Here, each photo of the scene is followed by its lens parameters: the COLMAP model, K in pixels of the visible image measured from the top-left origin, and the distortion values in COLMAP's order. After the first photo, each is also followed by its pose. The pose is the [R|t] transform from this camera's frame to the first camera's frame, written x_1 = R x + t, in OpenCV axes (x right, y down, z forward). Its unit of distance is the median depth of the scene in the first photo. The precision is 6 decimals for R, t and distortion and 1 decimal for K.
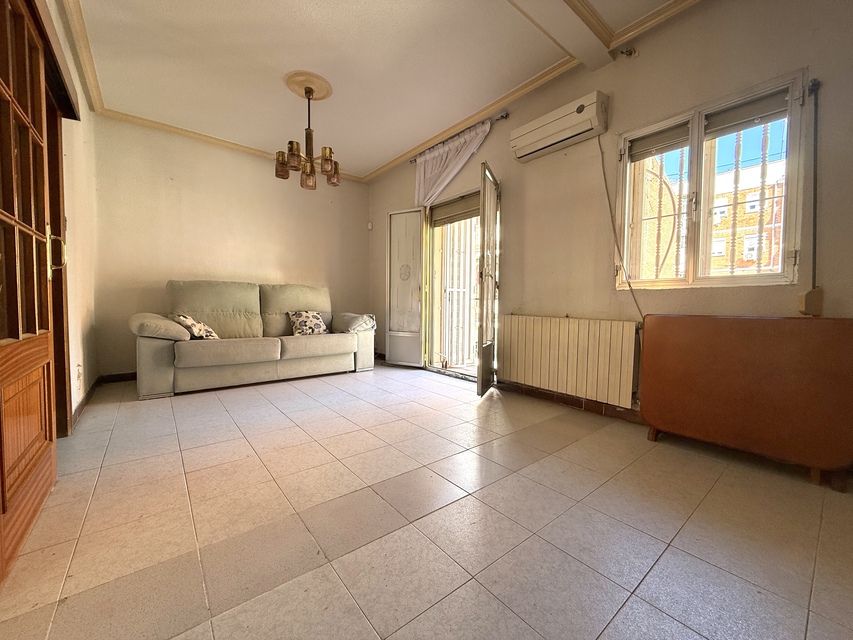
lens RADIAL K [[343.5, 0, 423.0], [0, 343.5, 319.0], [0, 0, 1]] dist [0.001842, 0.000354]
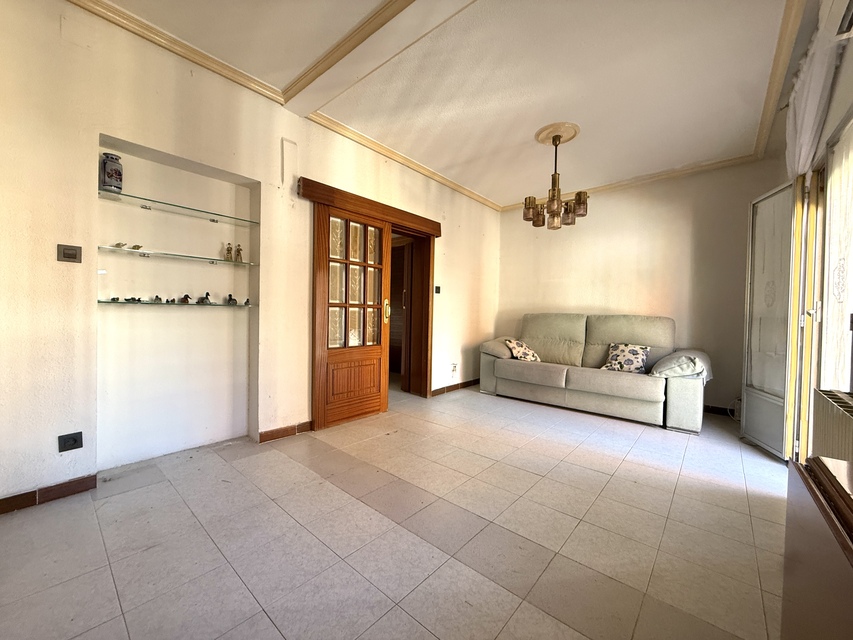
lens RADIAL K [[343.5, 0, 423.0], [0, 343.5, 319.0], [0, 0, 1]] dist [0.001842, 0.000354]
pose [[0.173228, 0.011069, -0.984820, 0.513875], [-0.060268, 0.998182, 0.000618, -0.064616], [0.983036, 0.059246, 0.173580, 0.352034]]
